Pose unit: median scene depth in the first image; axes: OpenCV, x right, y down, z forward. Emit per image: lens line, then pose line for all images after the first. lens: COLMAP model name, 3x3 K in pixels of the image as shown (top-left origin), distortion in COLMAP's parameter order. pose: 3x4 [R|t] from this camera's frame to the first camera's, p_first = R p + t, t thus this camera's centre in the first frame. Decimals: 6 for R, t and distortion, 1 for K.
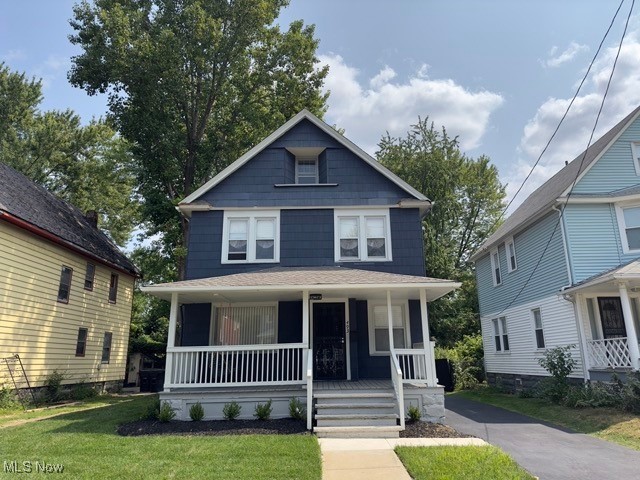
lens RADIAL K [[442.2, 0, 323.8], [0, 442.2, 237.1], [0, 0, 1]] dist [0.053753, -0.084039]
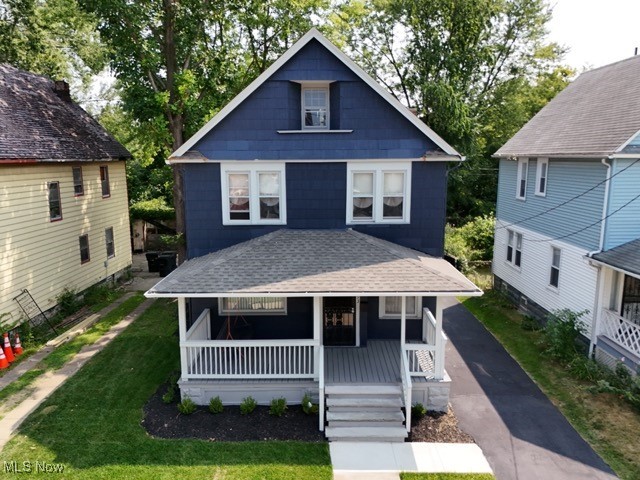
lens RADIAL K [[469.9, 0, 317.1], [0, 469.9, 237.9], [0, 0, 1]] dist [0.022969, -0.005553]
pose [[0.999843, 0.010636, -0.014175, -0.021577], [-0.003672, 0.906852, 0.421433, -0.321335], [0.017337, -0.421315, 0.906749, 0.104851]]
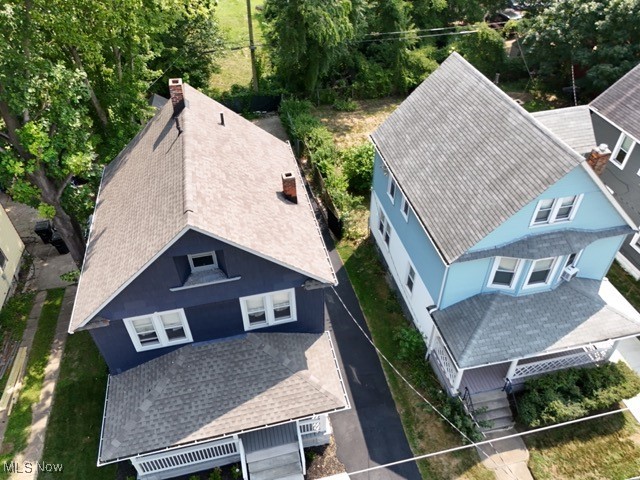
lens RADIAL K [[469.9, 0, 317.1], [0, 469.9, 237.9], [0, 0, 1]] dist [0.022969, -0.005553]
pose [[0.976044, -0.141851, 0.164973, 0.038874], [-0.062347, 0.544095, 0.836704, -1.027061], [-0.208448, -0.826945, 0.522217, 0.539426]]
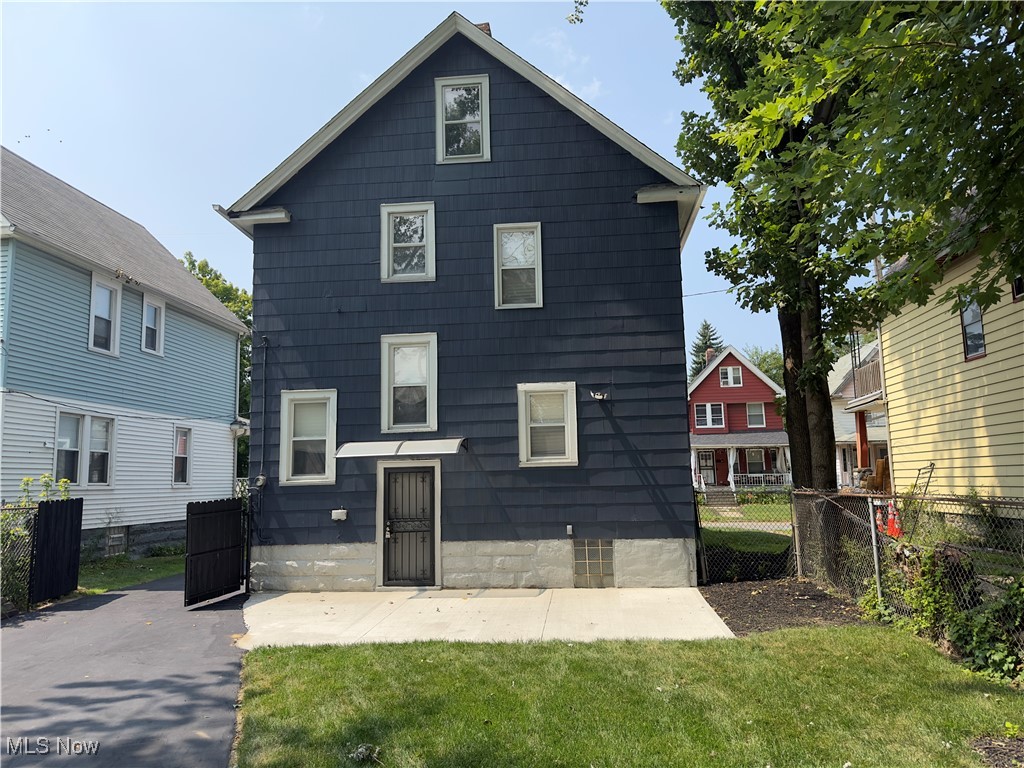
lens RADIAL K [[707.6, 0, 518.1], [0, 707.6, 379.3], [0, 0, 1]] dist [0.053753, -0.084039]
pose [[-0.994813, 0.049132, 0.089071, -0.185434], [0.009525, 0.916768, -0.399306, 0.636040], [-0.101276, -0.396386, -0.912481, 2.327198]]
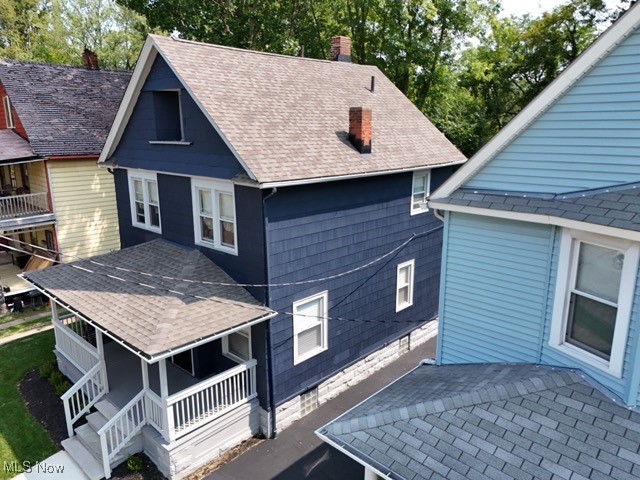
lens RADIAL K [[469.9, 0, 317.1], [0, 469.9, 237.9], [0, 0, 1]] dist [0.022969, -0.005553]
pose [[0.720619, 0.168482, -0.672549, 0.778369], [0.174276, 0.894865, 0.410907, -0.276104], [0.671071, -0.413317, 0.615494, 0.599932]]
